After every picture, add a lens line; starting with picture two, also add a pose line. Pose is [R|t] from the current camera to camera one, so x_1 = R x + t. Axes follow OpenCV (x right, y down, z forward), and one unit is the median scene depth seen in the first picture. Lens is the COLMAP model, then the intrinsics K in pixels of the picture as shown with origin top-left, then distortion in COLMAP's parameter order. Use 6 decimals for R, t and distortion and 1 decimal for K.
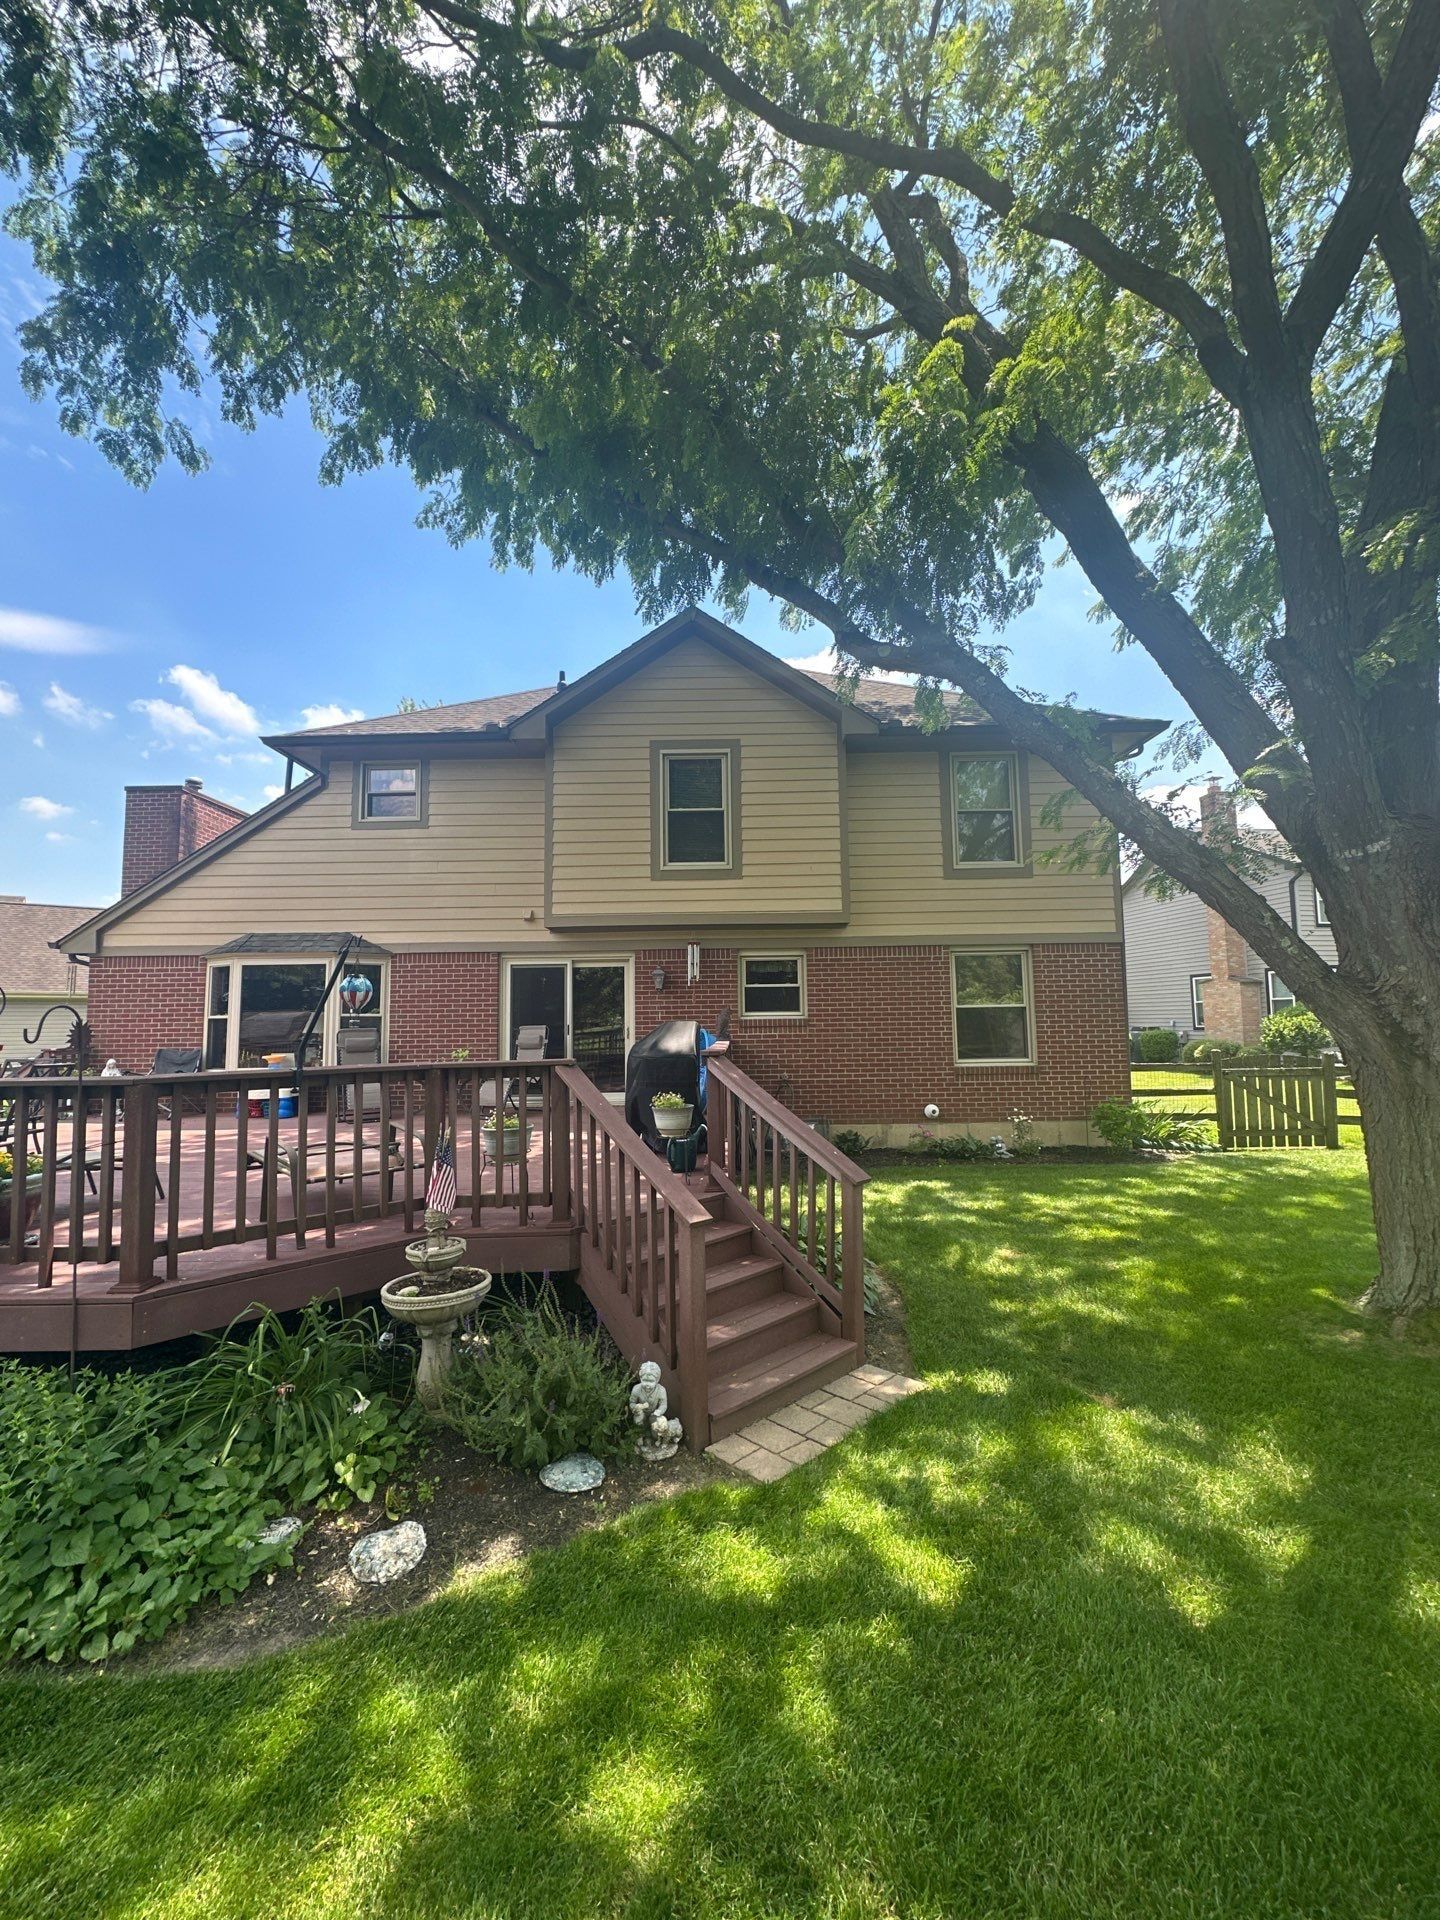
lens RADIAL K [[763.5, 0, 720.0], [0, 763.5, 960.0], [0, 0, 1]] dist [-0.003004, 0.000367]
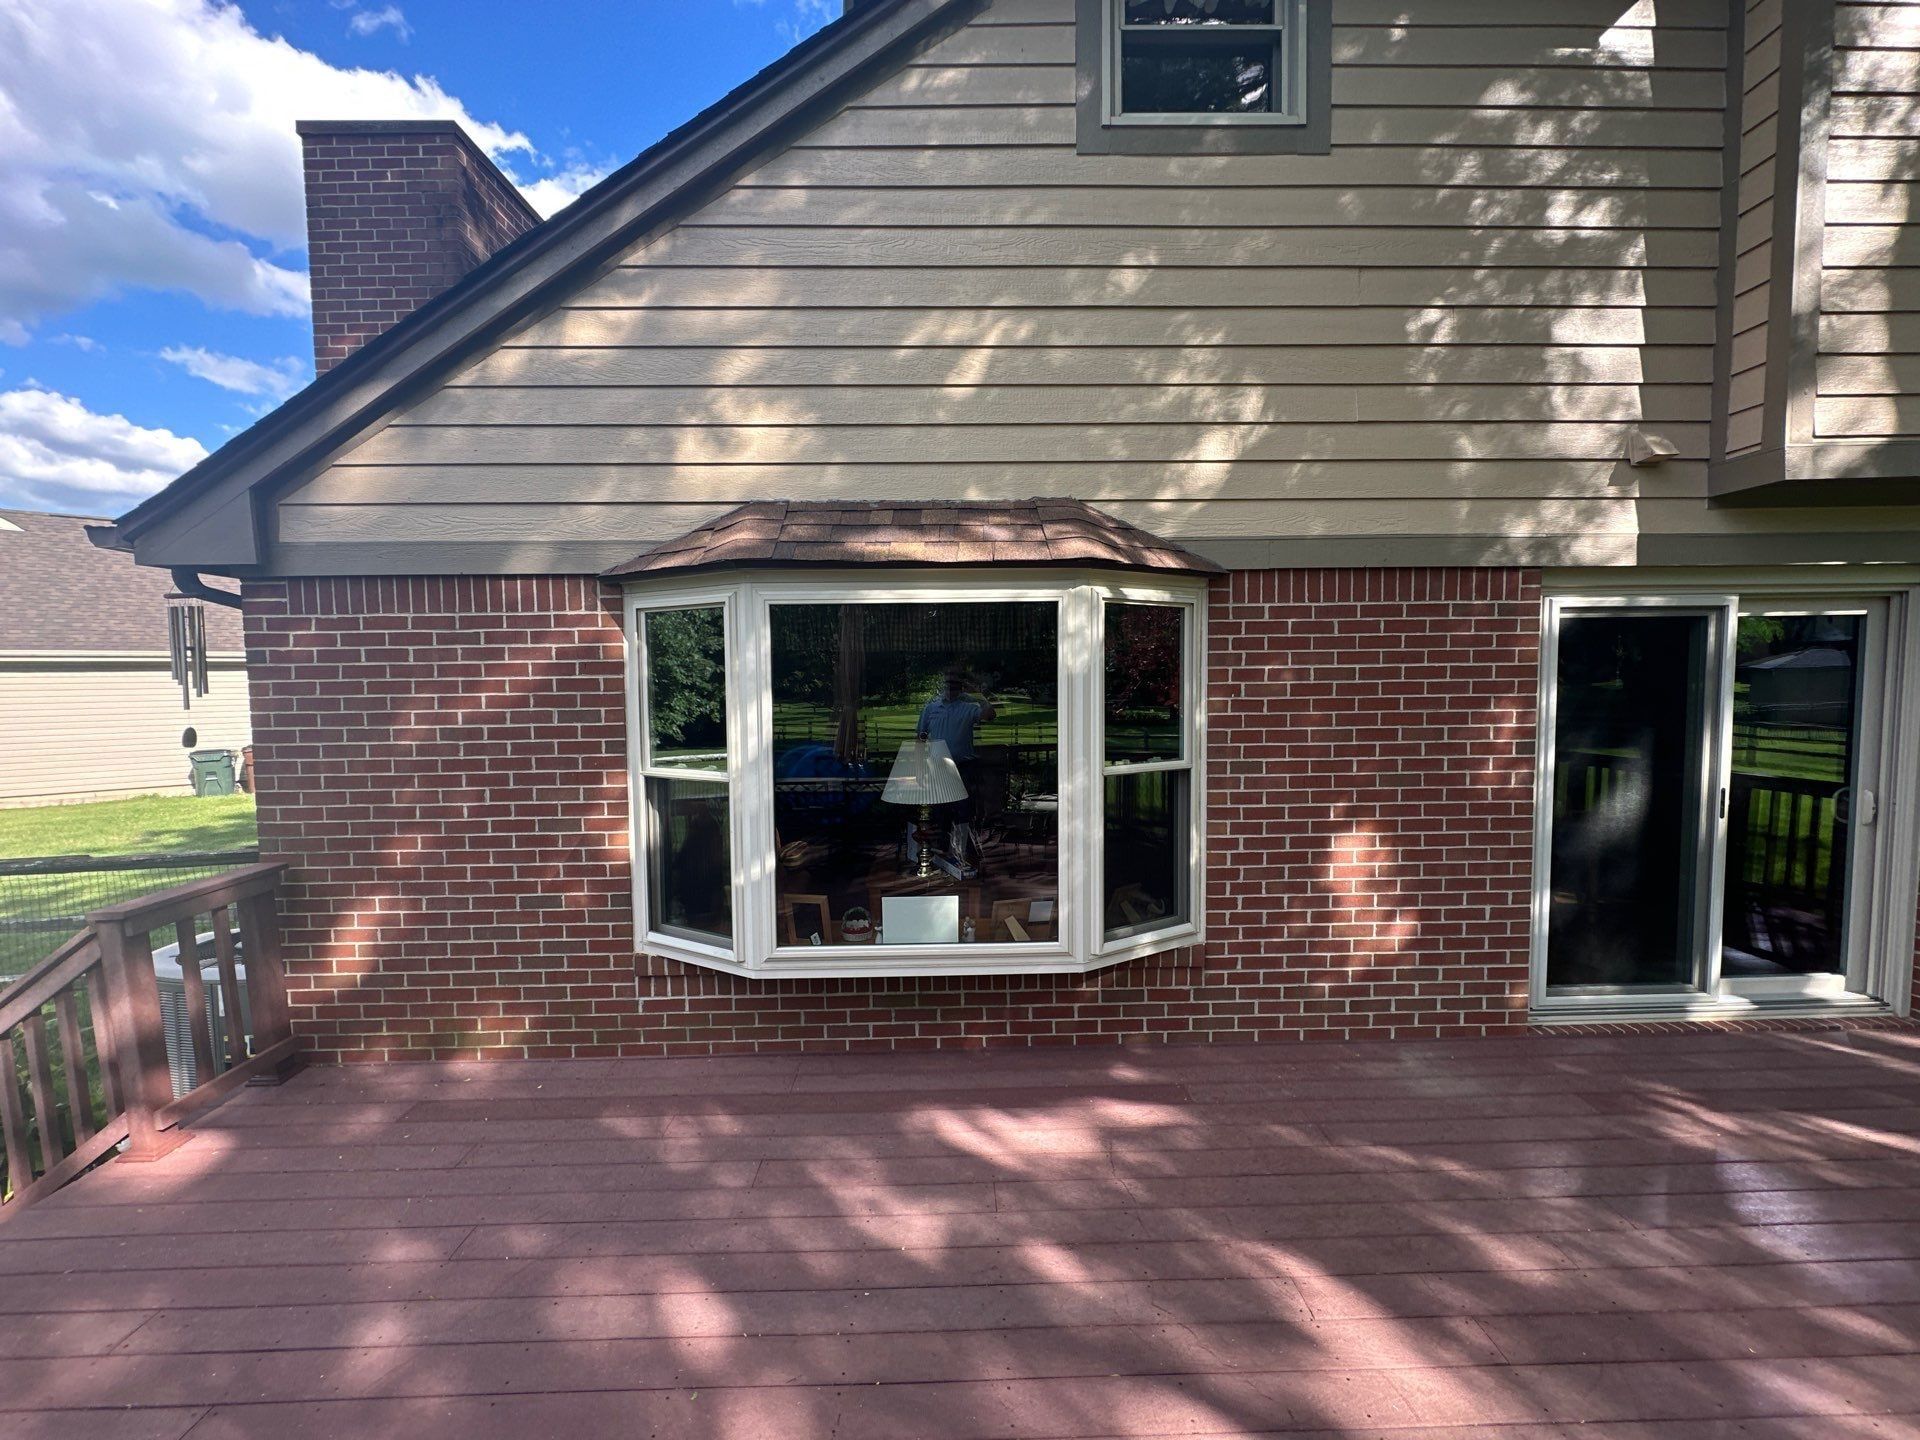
lens RADIAL K [[763.5, 0, 955.3], [0, 763.5, 718.7], [0, 0, 1]] dist [-0.003004, 0.000367]
pose [[0.998284, -0.002846, 0.058484, -0.558434], [-0.005864, 0.988935, 0.148234, 0.006571], [-0.058259, -0.148323, 0.987221, 0.673374]]
